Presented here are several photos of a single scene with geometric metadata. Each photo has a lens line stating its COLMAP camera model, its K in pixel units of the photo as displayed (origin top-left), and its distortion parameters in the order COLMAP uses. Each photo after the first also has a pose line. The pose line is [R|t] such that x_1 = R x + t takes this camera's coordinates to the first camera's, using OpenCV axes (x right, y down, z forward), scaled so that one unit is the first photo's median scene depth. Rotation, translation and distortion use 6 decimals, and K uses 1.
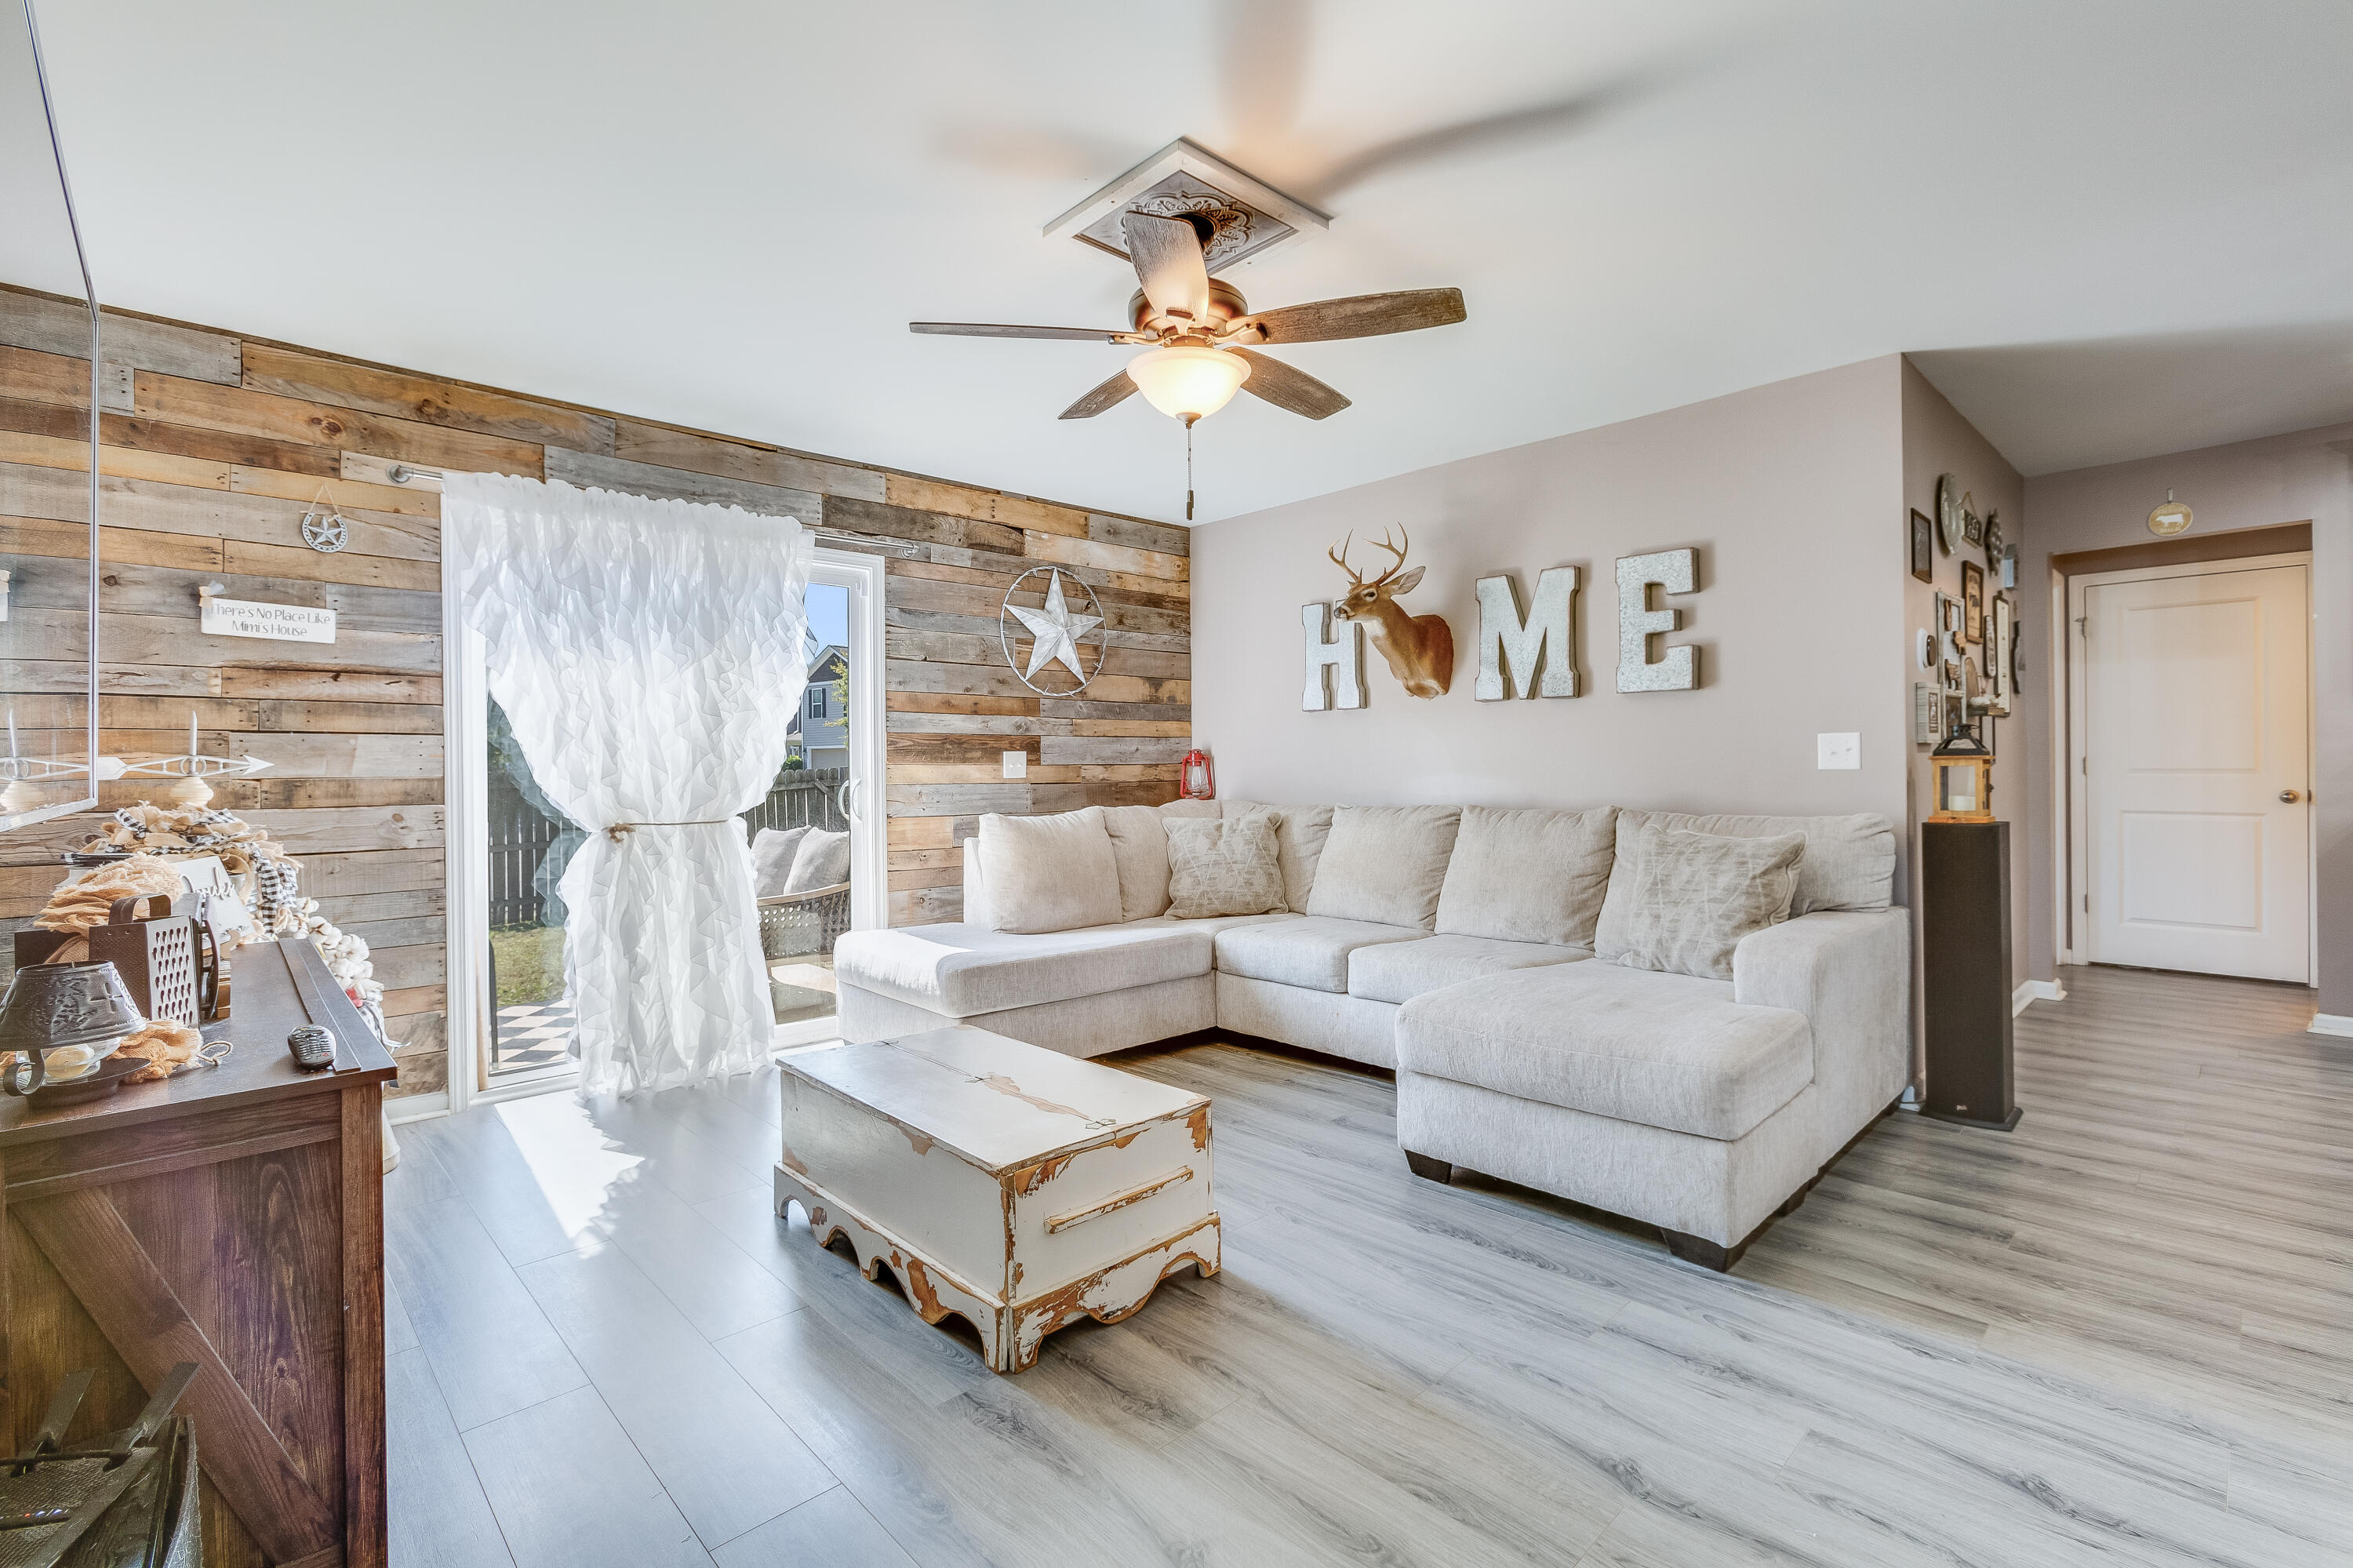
lens RADIAL K [[1052.4, 0, 1178.1], [0, 1052.4, 770.5], [0, 0, 1]] dist [-0.013725, 0.008266]
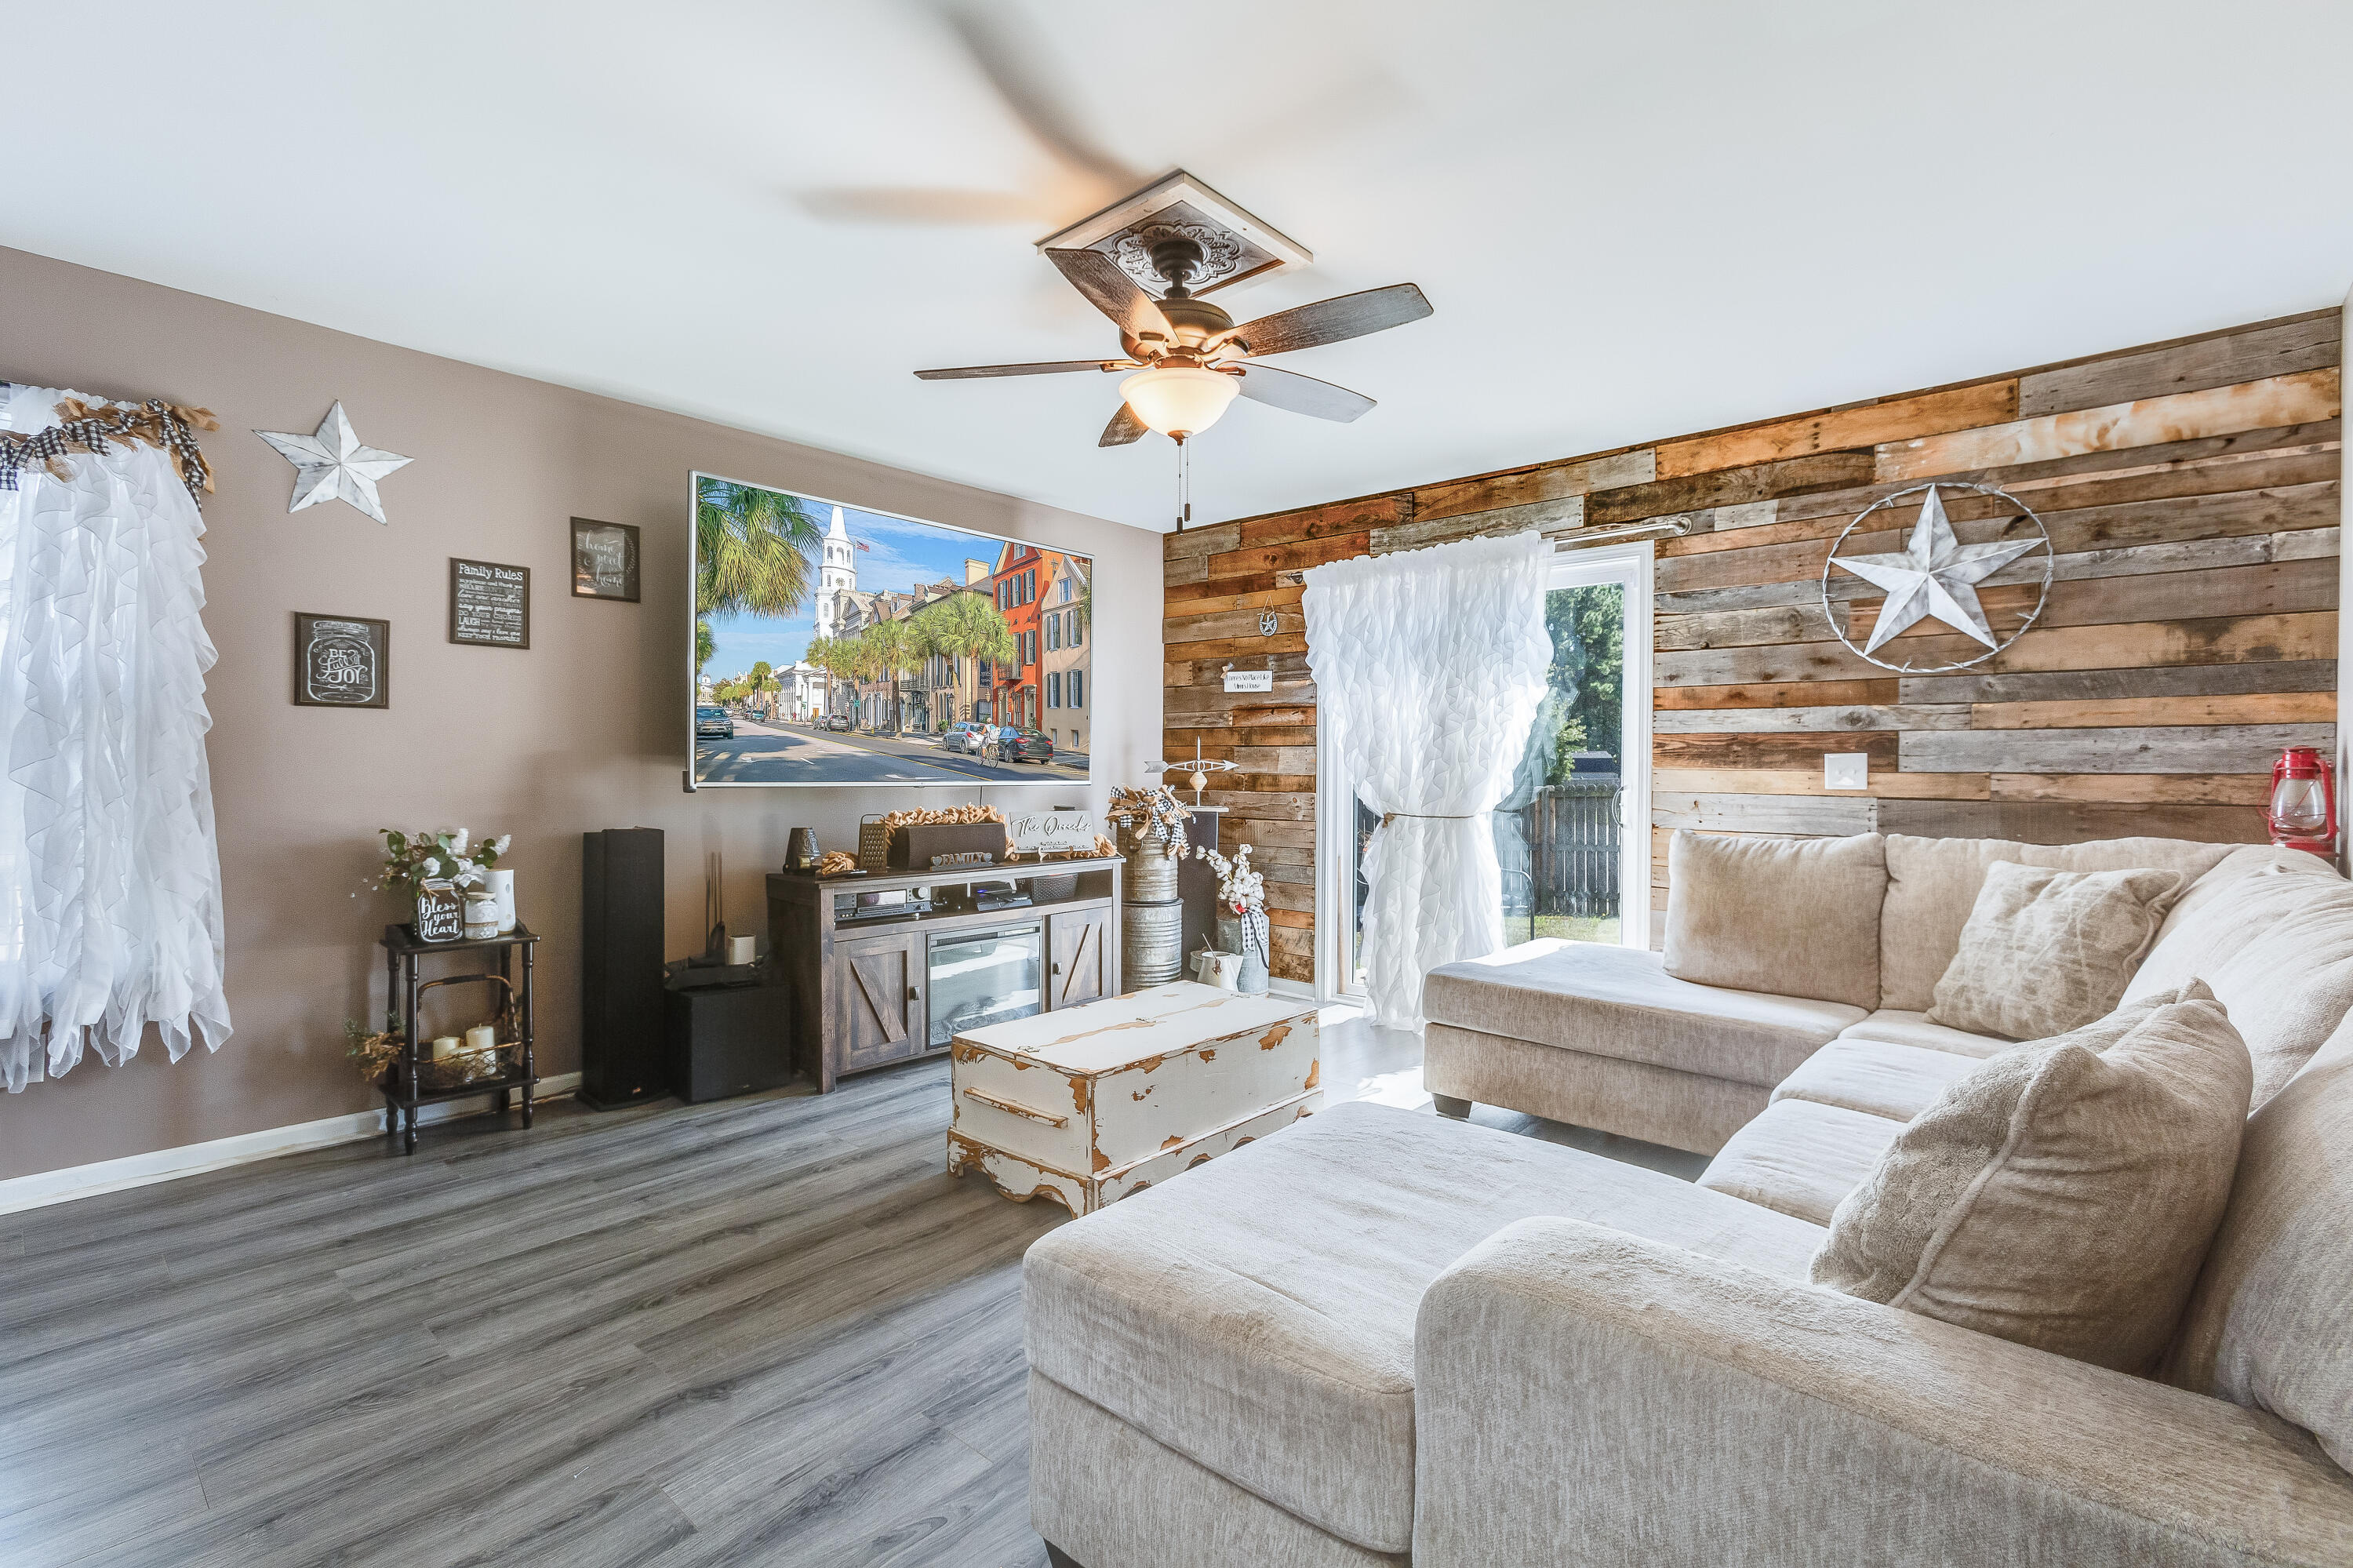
lens RADIAL K [[1052.4, 0, 1176.9], [0, 1052.4, 772.6], [0, 0, 1]] dist [-0.013725, 0.008266]
pose [[0.086703, 0.013401, -0.996144, 0.595473], [-0.011416, 0.999857, 0.012457, -0.009709], [0.996169, 0.010291, 0.086844, 0.520357]]
